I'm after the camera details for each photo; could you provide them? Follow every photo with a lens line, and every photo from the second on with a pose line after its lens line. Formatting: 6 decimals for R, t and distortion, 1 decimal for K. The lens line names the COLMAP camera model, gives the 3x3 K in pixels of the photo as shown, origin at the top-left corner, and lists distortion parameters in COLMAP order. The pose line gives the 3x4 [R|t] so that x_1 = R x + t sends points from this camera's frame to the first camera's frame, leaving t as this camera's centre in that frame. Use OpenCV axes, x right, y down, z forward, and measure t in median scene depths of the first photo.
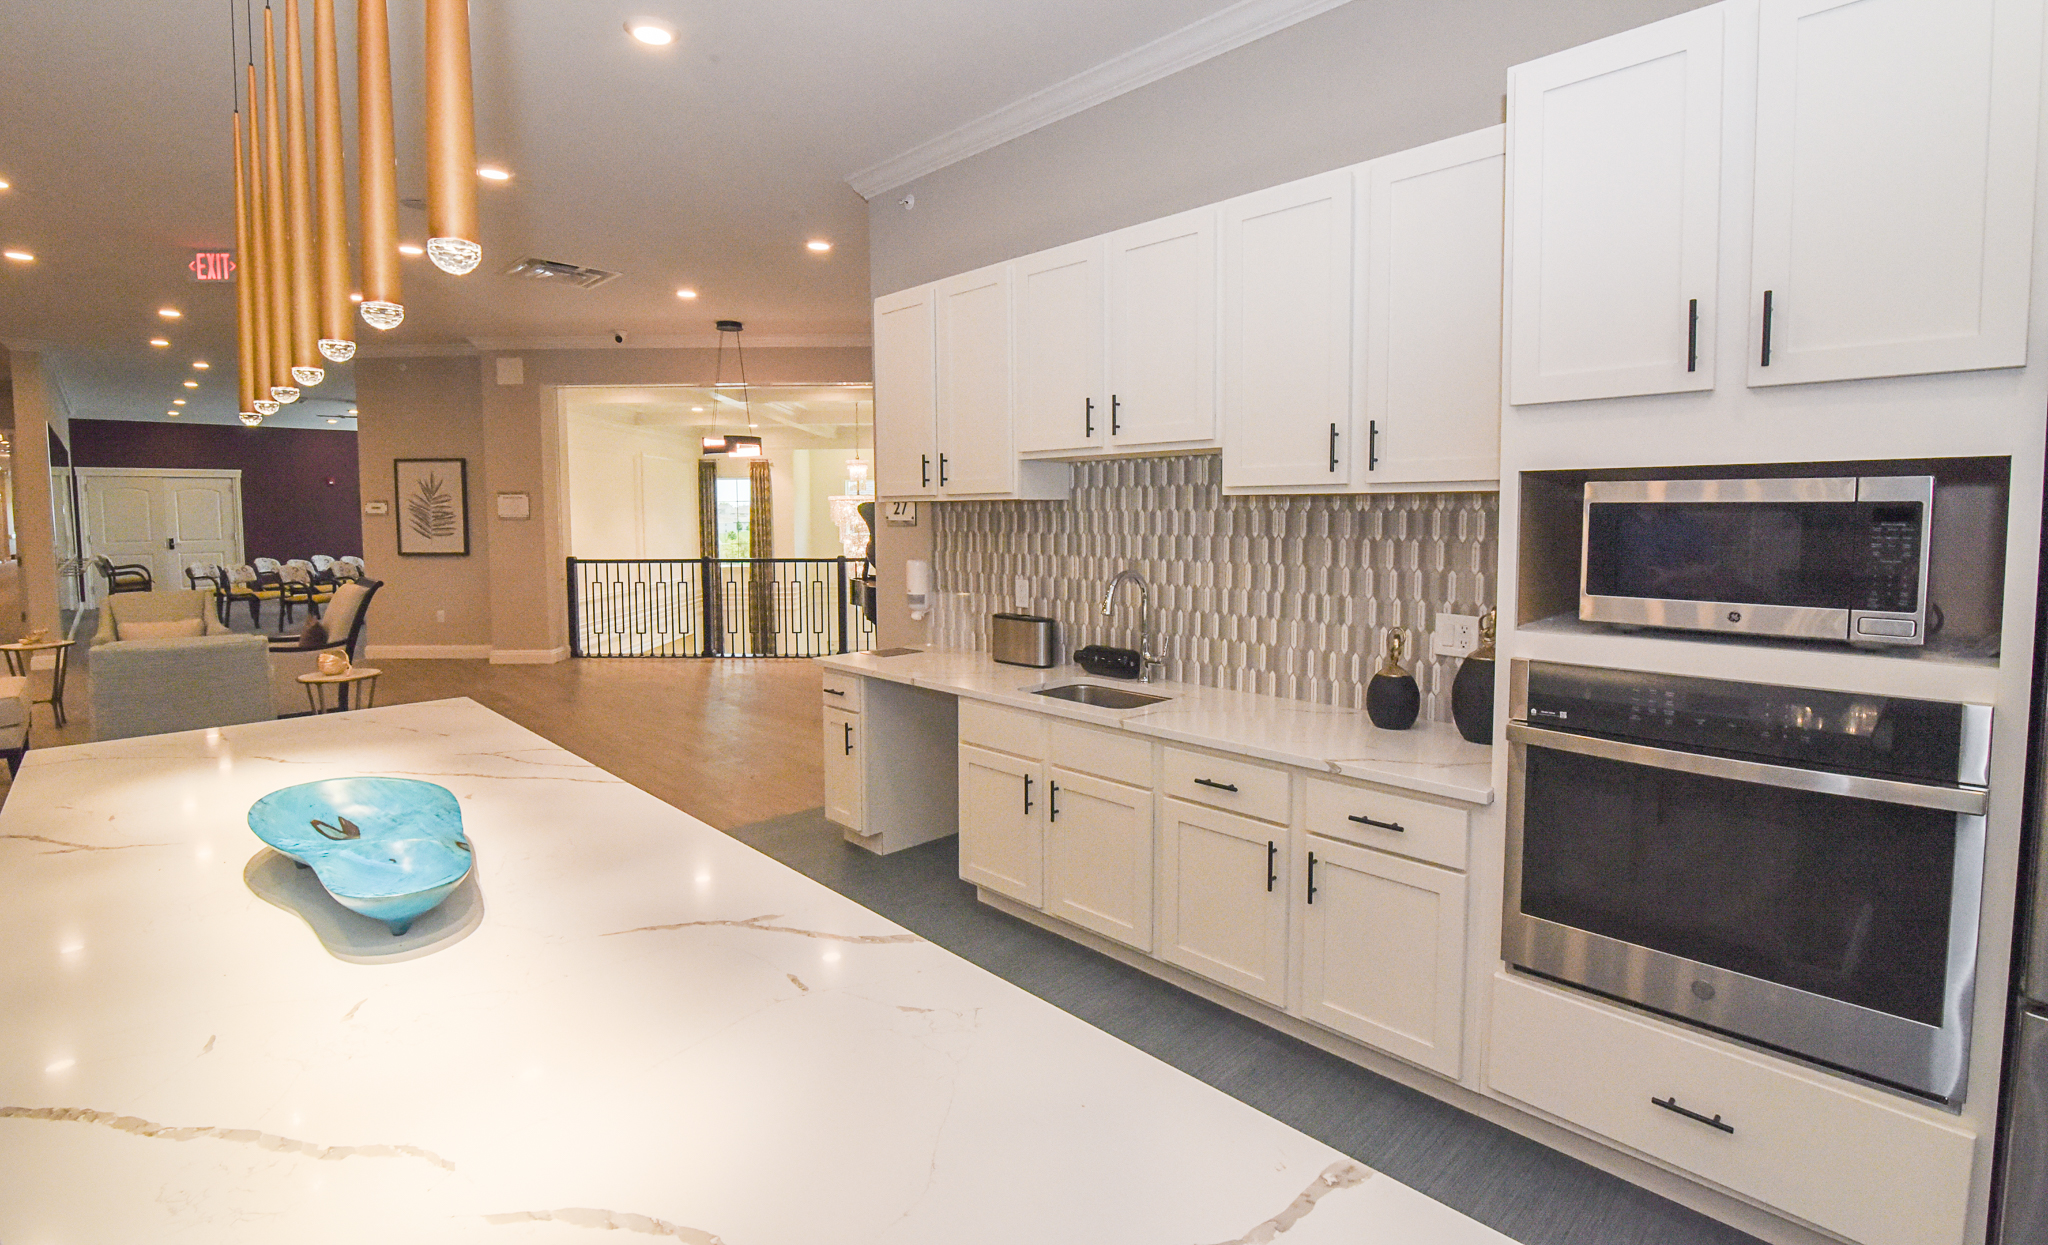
lens RADIAL K [[944.7, 0, 1025.0], [0, 944.7, 573.4], [0, 0, 1]] dist [-0.002361, -0.000313]
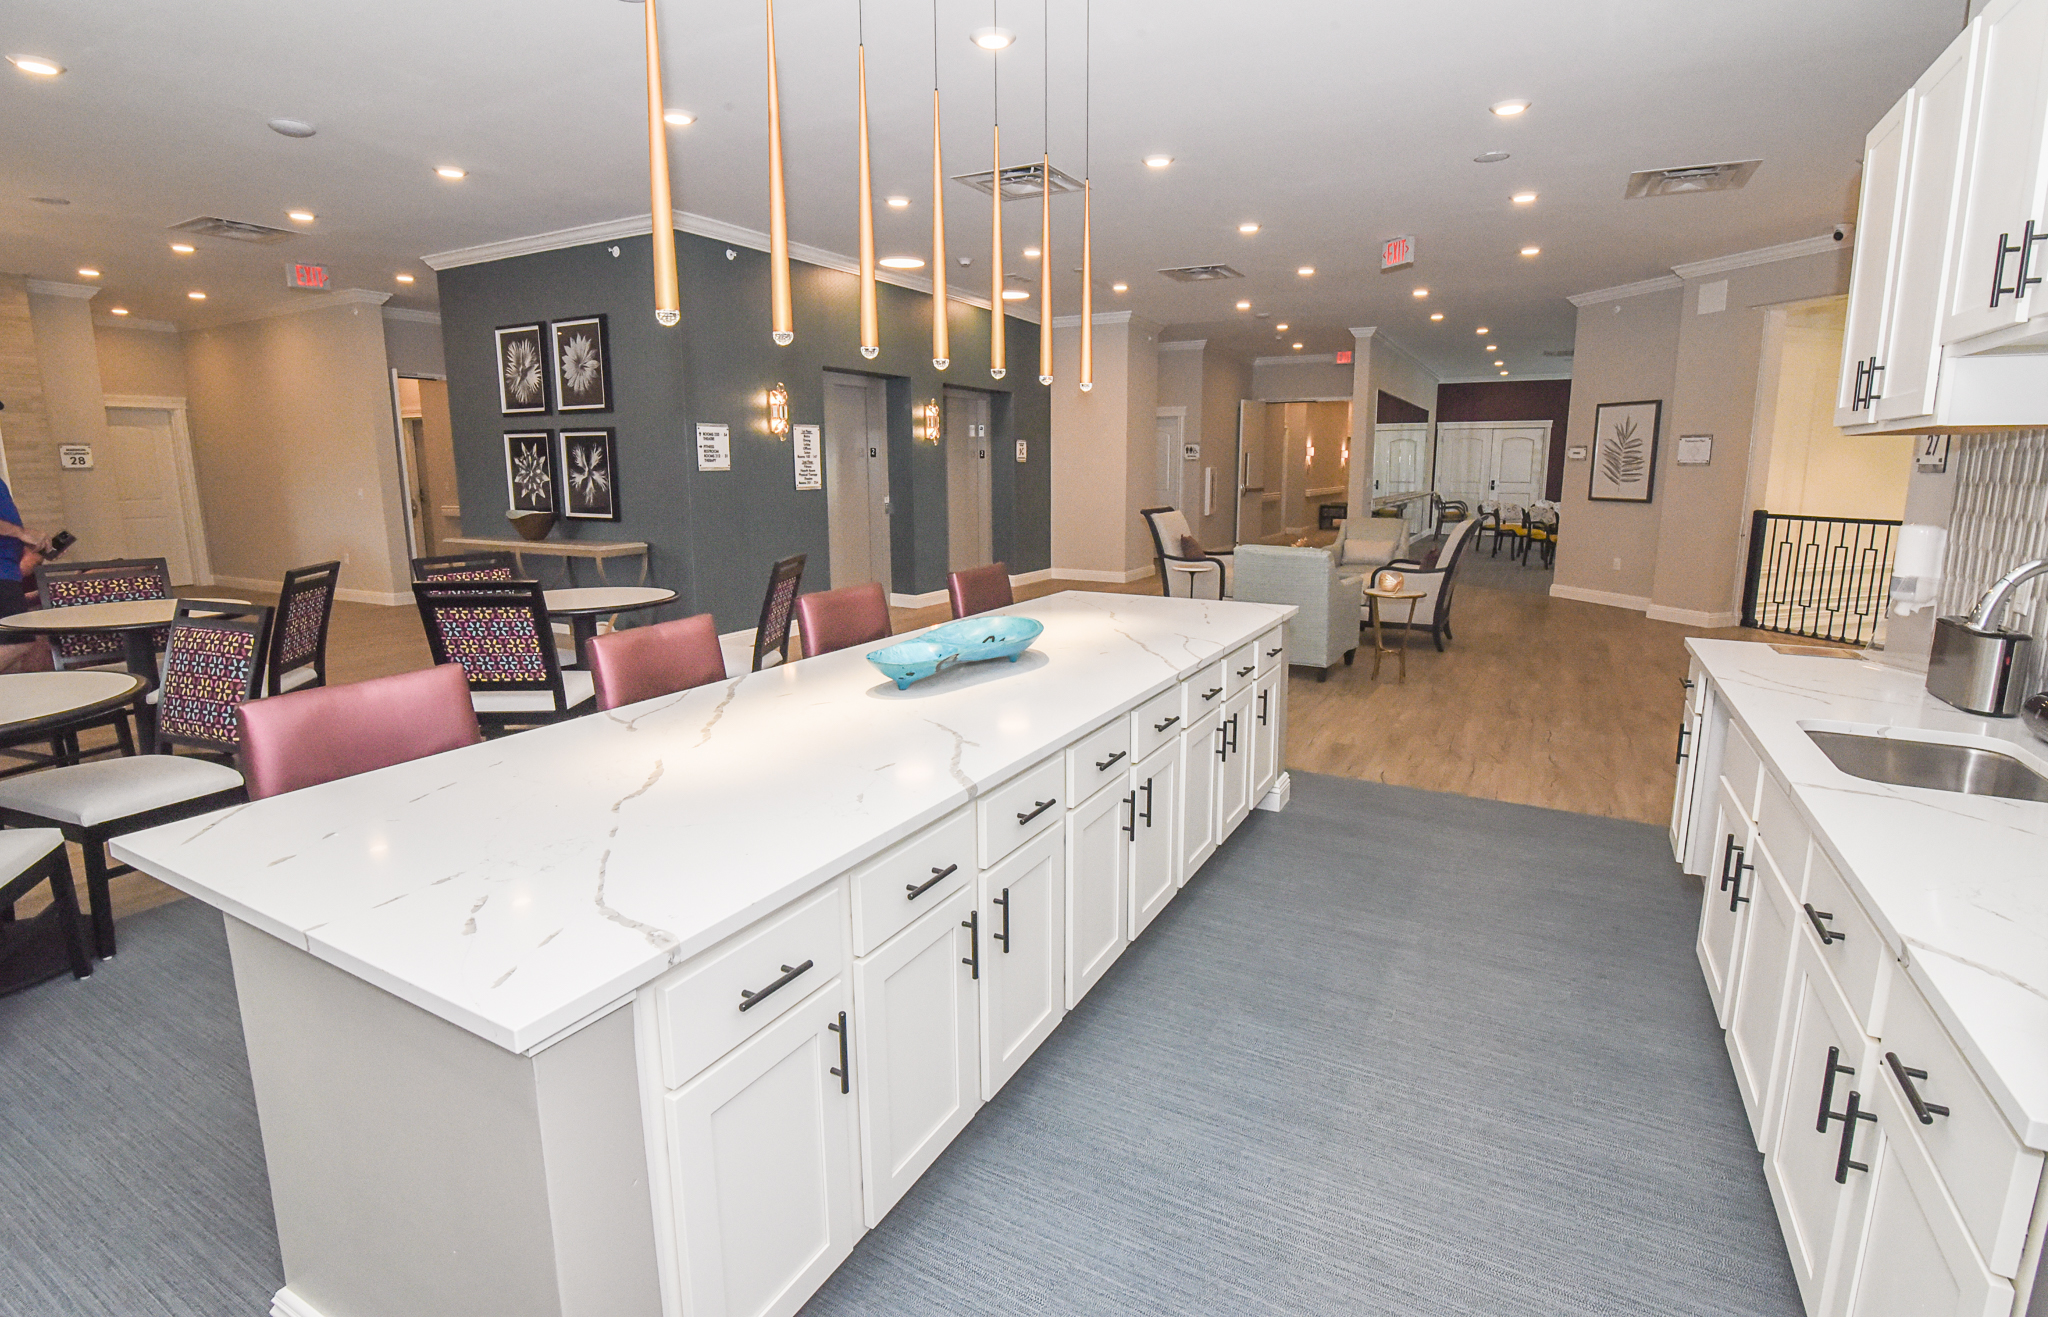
lens RADIAL K [[956.4, 0, 1024.0], [0, 956.4, 658.5], [0, 0, 1]] dist [-0.031626, -0.000109]
pose [[0.290254, 0.193740, -0.937133, 0.163472], [-0.060295, 0.981048, 0.184144, -0.001719], [0.955048, 0.003056, 0.296435, 0.108165]]
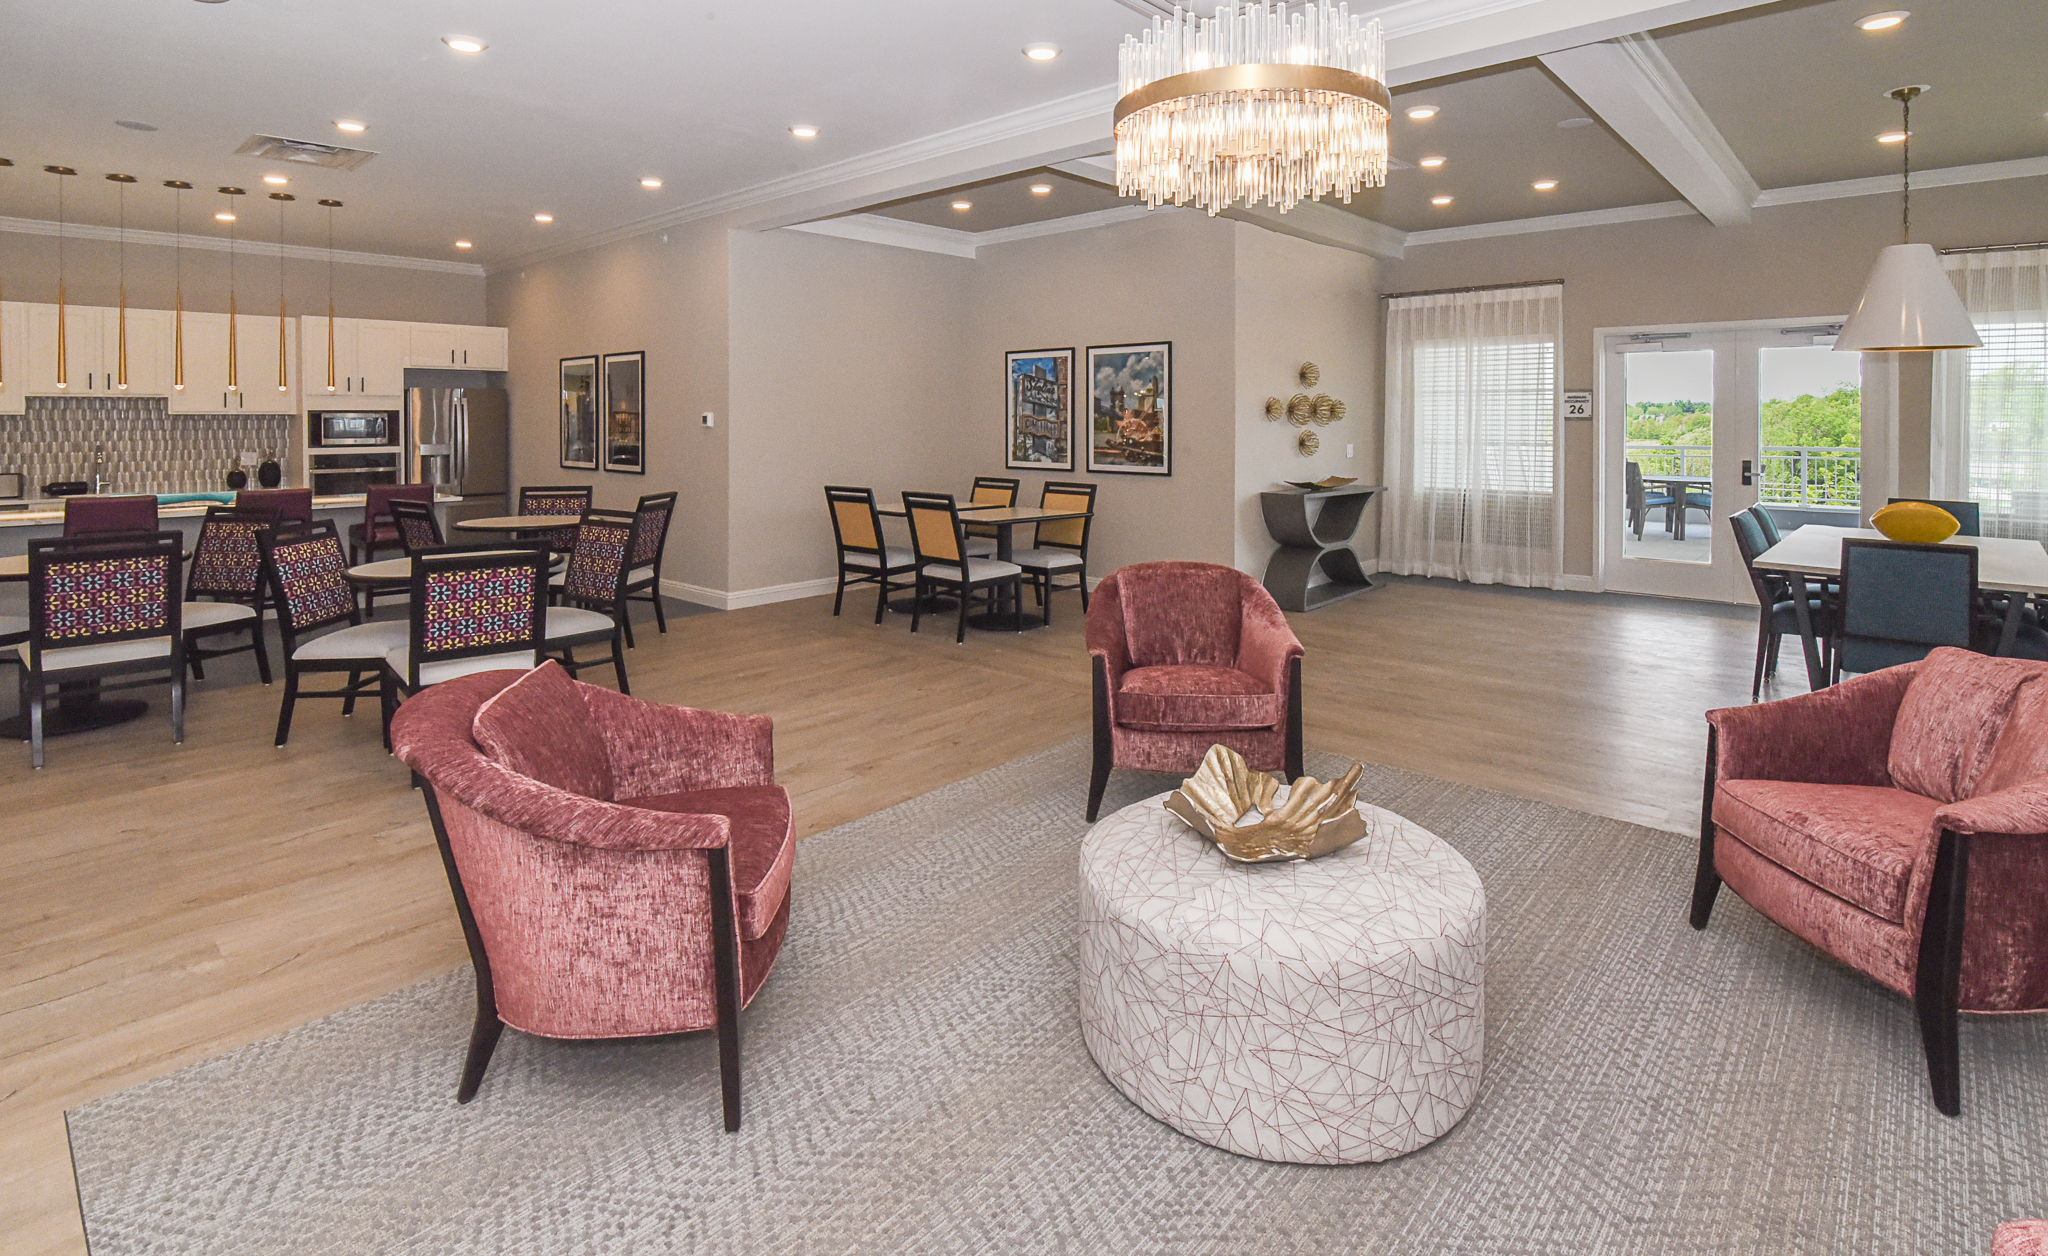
lens RADIAL K [[956.3, 0, 1024.0], [0, 956.3, 628.0], [0, 0, 1]] dist [-0.000354, -0.000202]
pose [[-0.052406, -0.218776, 0.974367, -0.874827], [0.062716, 0.973061, 0.221856, 0.020307], [-0.996655, 0.072735, -0.037274, -0.435420]]
